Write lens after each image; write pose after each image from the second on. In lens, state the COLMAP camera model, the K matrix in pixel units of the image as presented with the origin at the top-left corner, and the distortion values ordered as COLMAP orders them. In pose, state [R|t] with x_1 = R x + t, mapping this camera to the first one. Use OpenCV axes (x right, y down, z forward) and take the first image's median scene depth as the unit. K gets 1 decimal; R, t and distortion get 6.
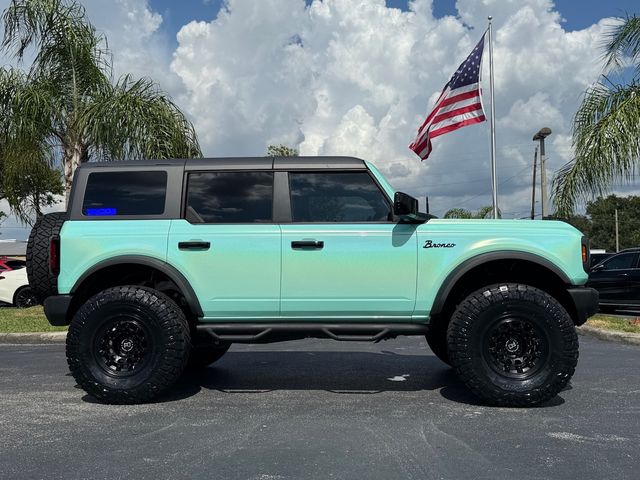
lens RADIAL K [[551.7, 0, 319.6], [0, 551.7, 254.5], [0, 0, 1]] dist [0.062682, -0.009537]
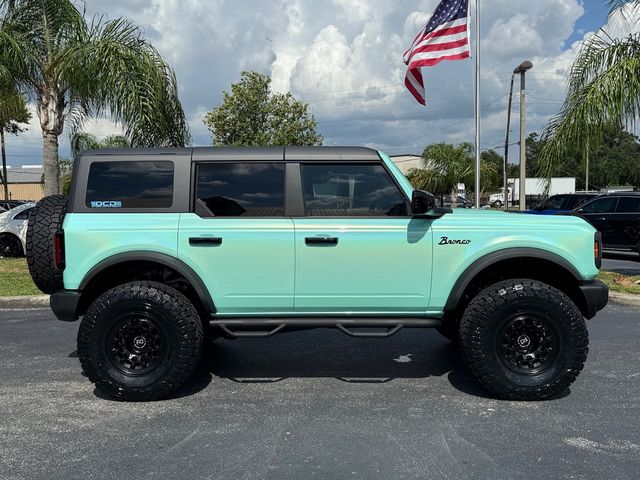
lens RADIAL K [[553.5, 0, 320.0], [0, 553.5, 240.0], [0, 0, 1]] dist [0.061374, 0.001106]
pose [[0.999002, -0.004863, 0.044392, -0.068265], [0.000195, 0.994518, 0.104570, -0.121416], [-0.044658, -0.104457, 0.993526, 0.017649]]
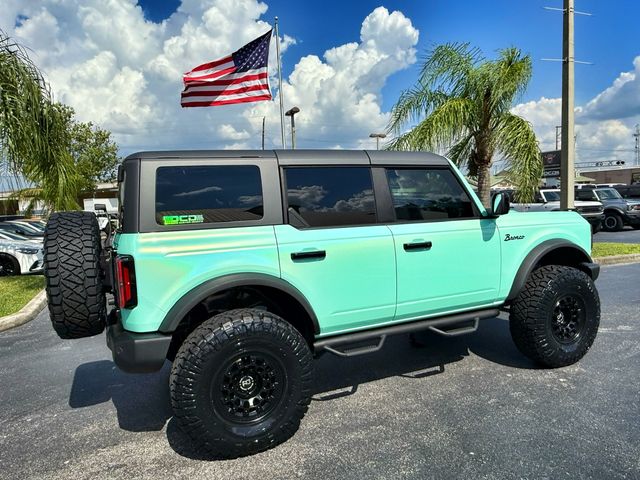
lens RADIAL K [[415.6, 0, 303.2], [0, 415.6, 242.1], [0, 0, 1]] dist [-0.004061, -0.000737]
pose [[0.894505, -0.073585, 0.440960, -0.522644], [0.023244, 0.992682, 0.118503, -0.114798], [-0.446452, -0.095752, 0.889669, 0.432731]]
